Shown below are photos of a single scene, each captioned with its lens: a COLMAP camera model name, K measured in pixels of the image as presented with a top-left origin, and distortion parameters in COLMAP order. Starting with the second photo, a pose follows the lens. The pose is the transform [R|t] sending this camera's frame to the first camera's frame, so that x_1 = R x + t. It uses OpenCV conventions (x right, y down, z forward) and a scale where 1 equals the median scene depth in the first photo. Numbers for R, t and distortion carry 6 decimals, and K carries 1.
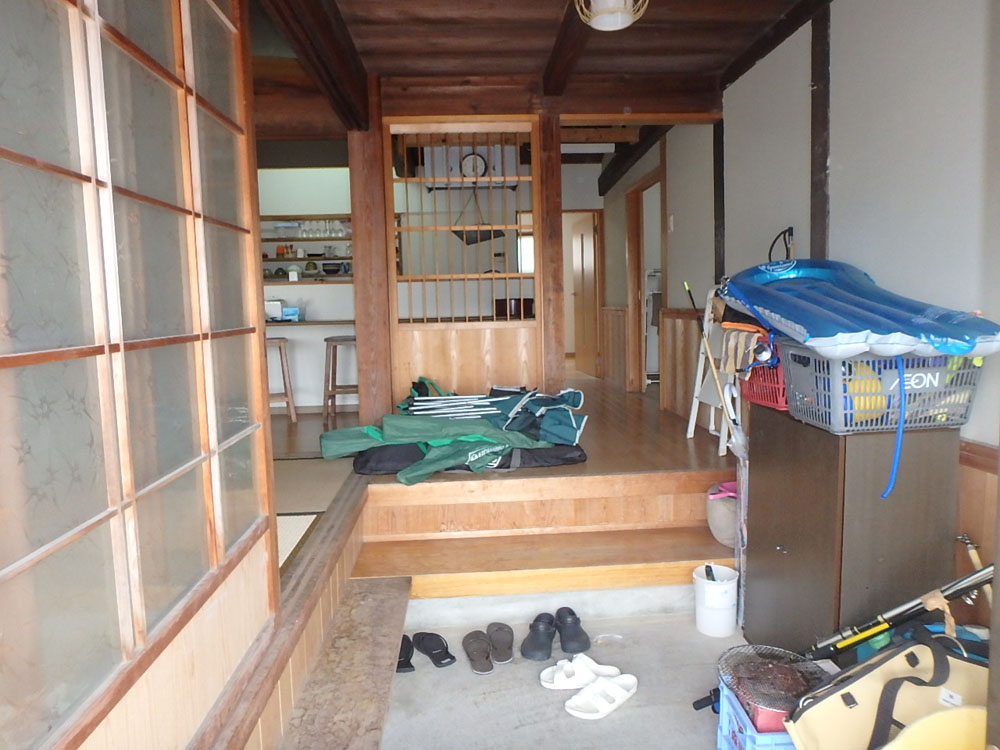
lens RADIAL K [[644.0, 0, 499.1], [0, 644.0, 367.5], [0, 0, 1]] dist [-0.038880, 0.000896]
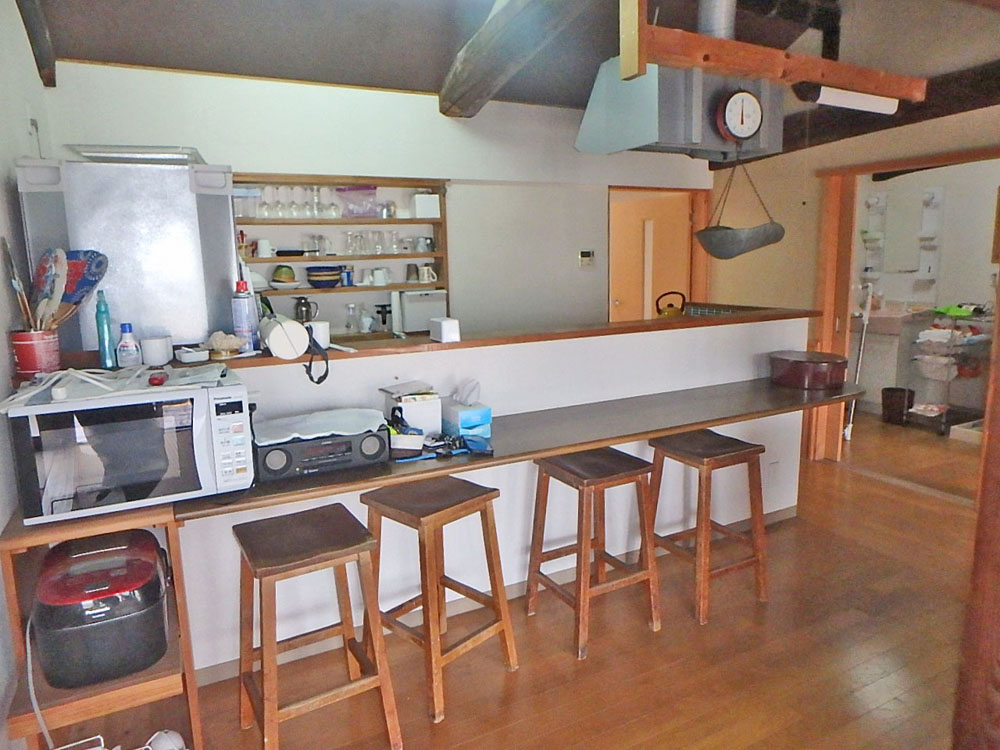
lens RADIAL K [[644.0, 0, 499.1], [0, 644.0, 367.5], [0, 0, 1]] dist [-0.038880, 0.000896]
pose [[0.913231, -0.063747, 0.402424, -0.348337], [0.039778, 0.996916, 0.067650, -0.108979], [-0.405495, -0.045772, 0.912951, 0.441291]]
